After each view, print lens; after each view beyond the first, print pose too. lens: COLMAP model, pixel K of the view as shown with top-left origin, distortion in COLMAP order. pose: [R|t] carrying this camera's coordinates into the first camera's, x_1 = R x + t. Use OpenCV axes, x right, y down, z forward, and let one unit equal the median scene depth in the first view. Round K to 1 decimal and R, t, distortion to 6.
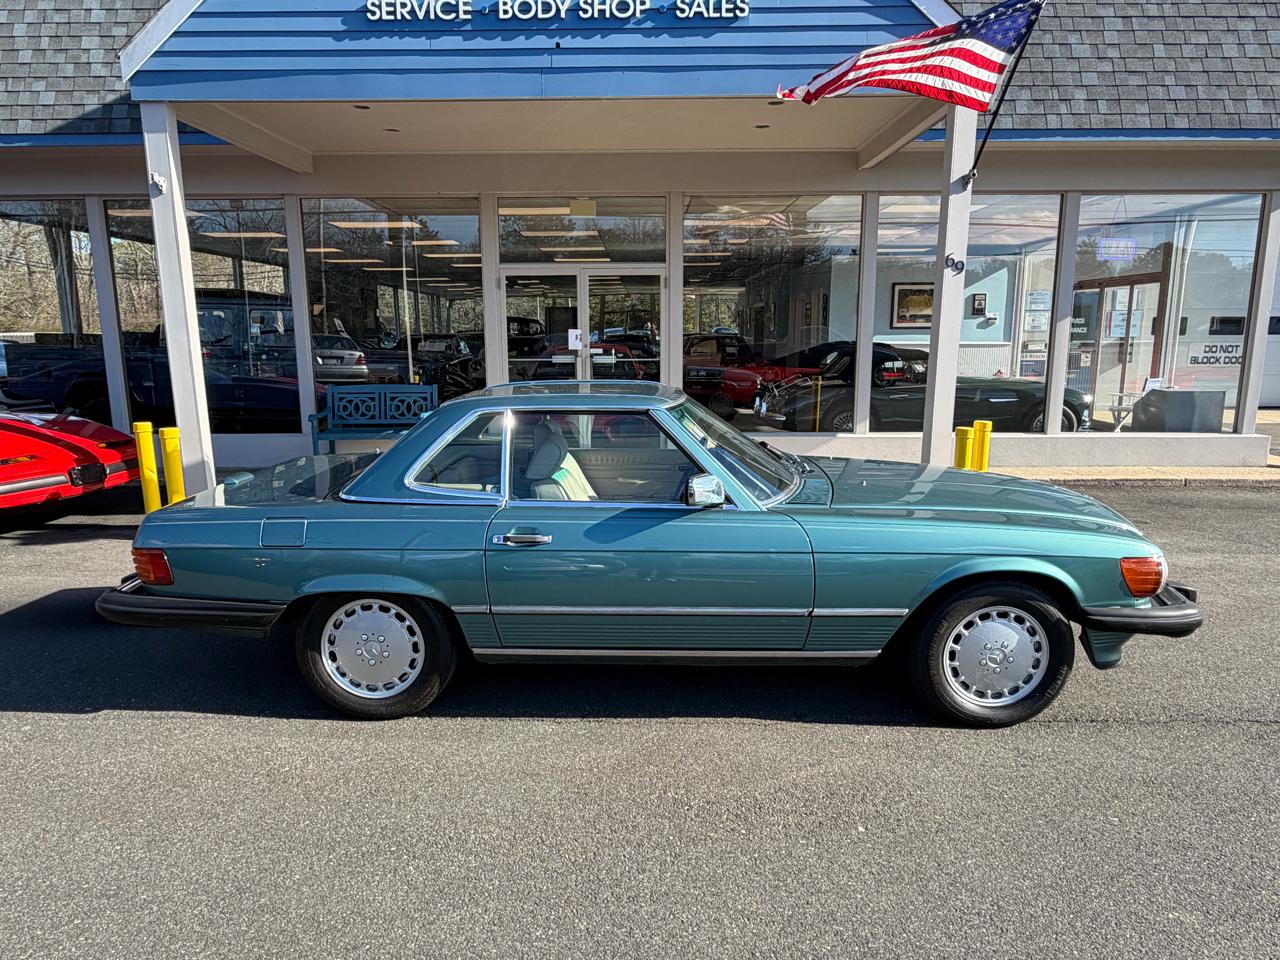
lens RADIAL K [[825.6, 0, 633.0], [0, 825.6, 479.4], [0, 0, 1]] dist [-0.000348, 0.002219]
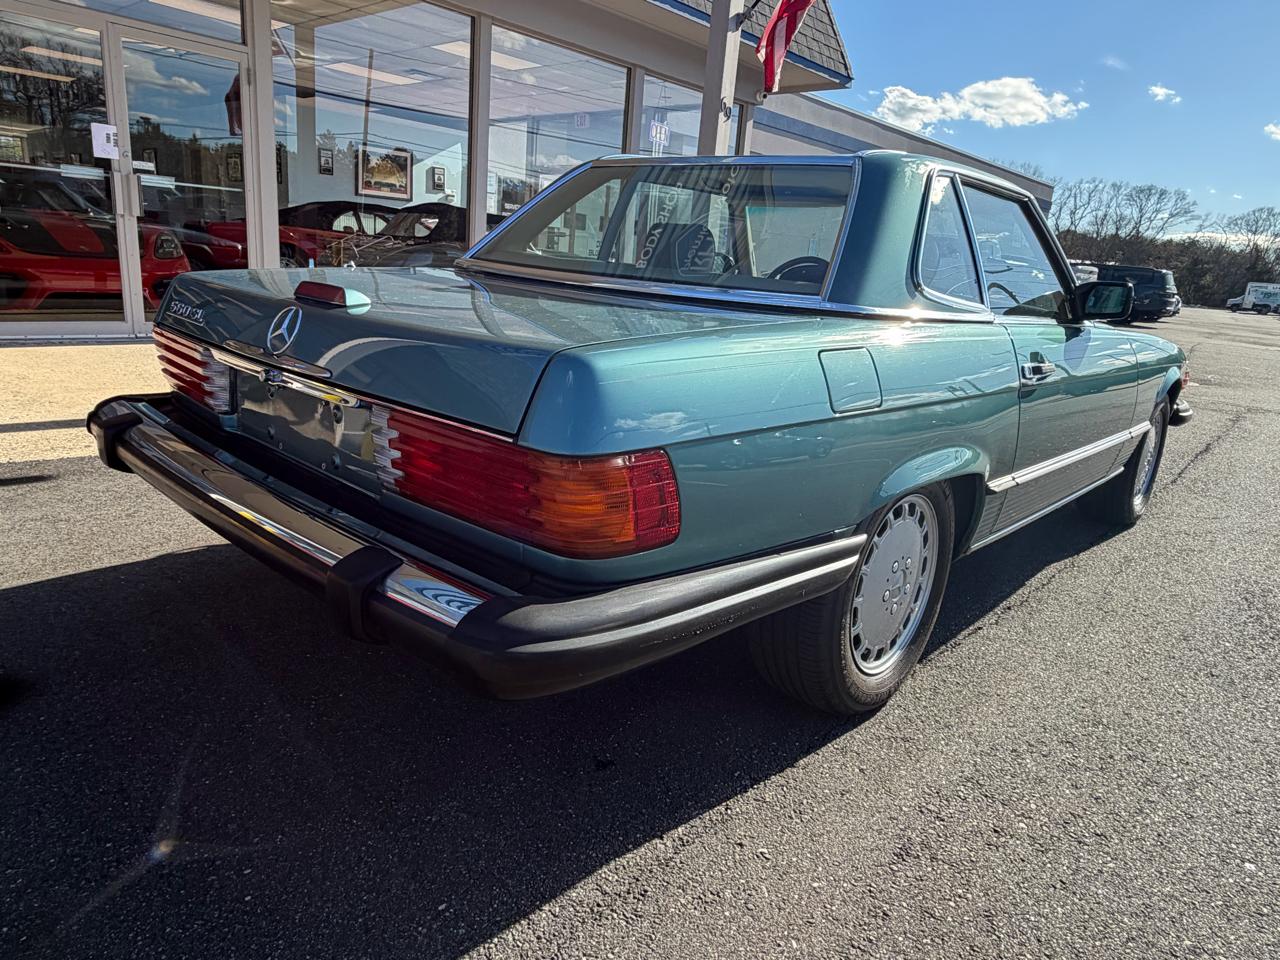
lens RADIAL K [[835.8, 0, 640.6], [0, 835.8, 474.6], [0, 0, 1]] dist [0.001614, 0.000337]
pose [[0.658599, -0.137509, 0.739823, -0.481070], [0.056648, 0.989432, 0.133474, 0.026375], [-0.750359, -0.045997, 0.659429, 0.434243]]
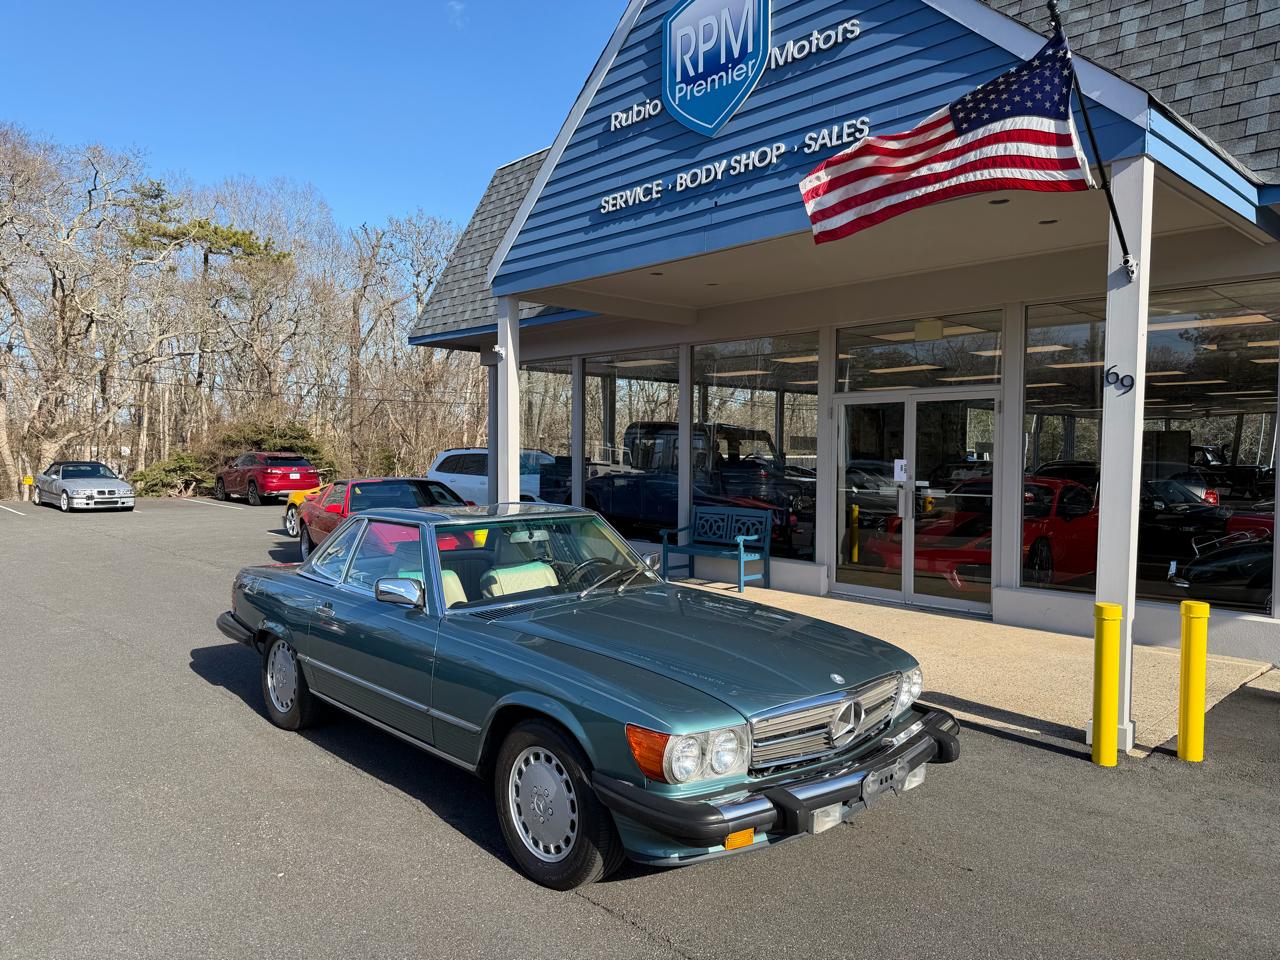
lens RADIAL K [[893.8, 0, 640.0], [0, 893.8, 480.0], [0, 0, 1]] dist [0.127914, -0.195740]
pose [[0.693356, 0.031413, -0.719910, 0.716451], [-0.138613, 0.986206, -0.090468, -0.043554], [0.707137, 0.162515, 0.688146, 0.166283]]
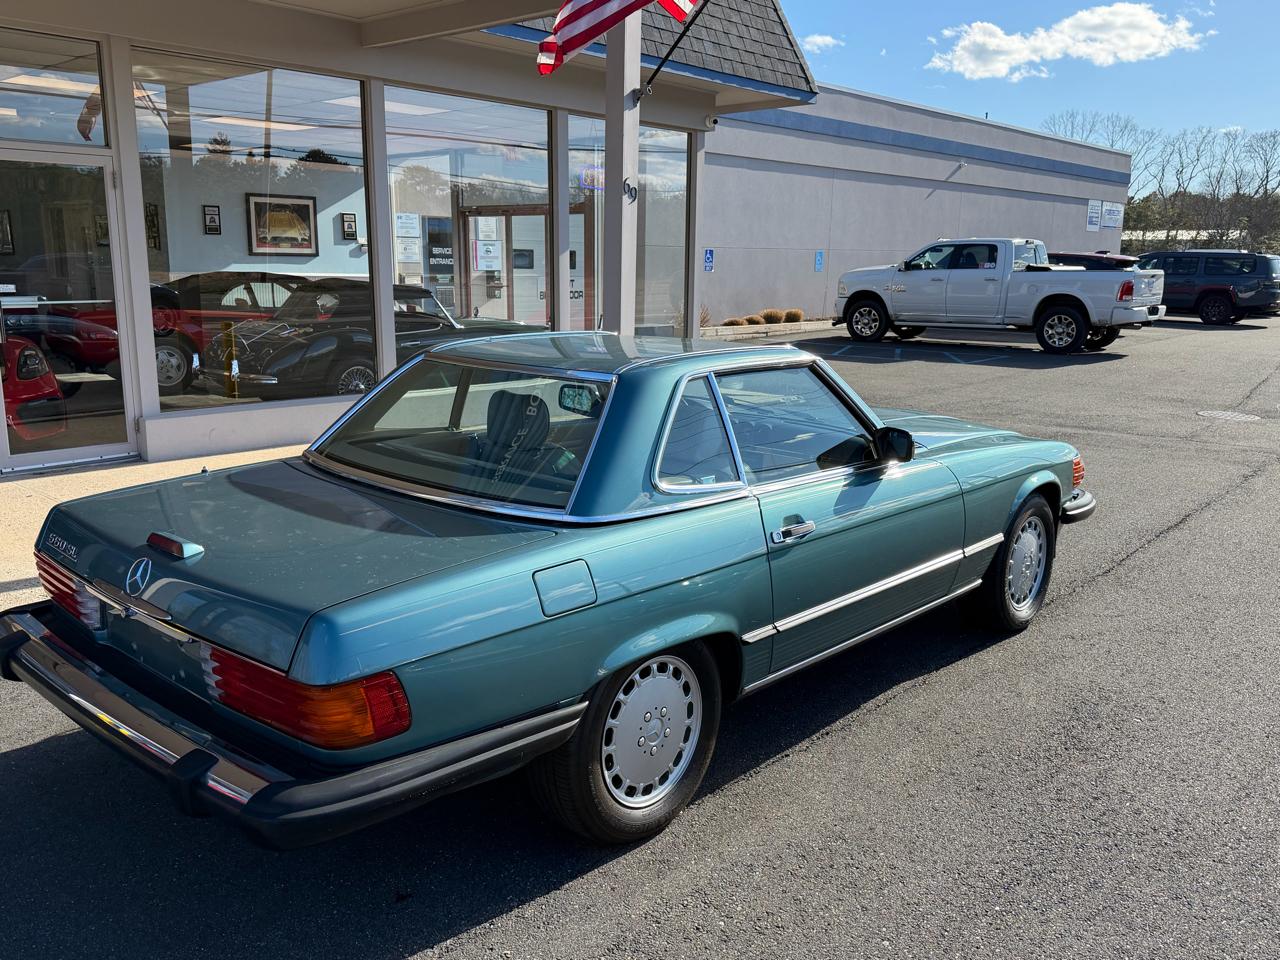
lens RADIAL K [[1080.0, 0, 639.1], [0, 1080.0, 476.3], [0, 0, 1]] dist [0.138271, -0.220399]
pose [[0.657299, -0.136149, 0.741230, -0.553295], [0.121416, 0.989829, 0.074143, -0.041609], [-0.743785, 0.041263, 0.667144, 0.226628]]
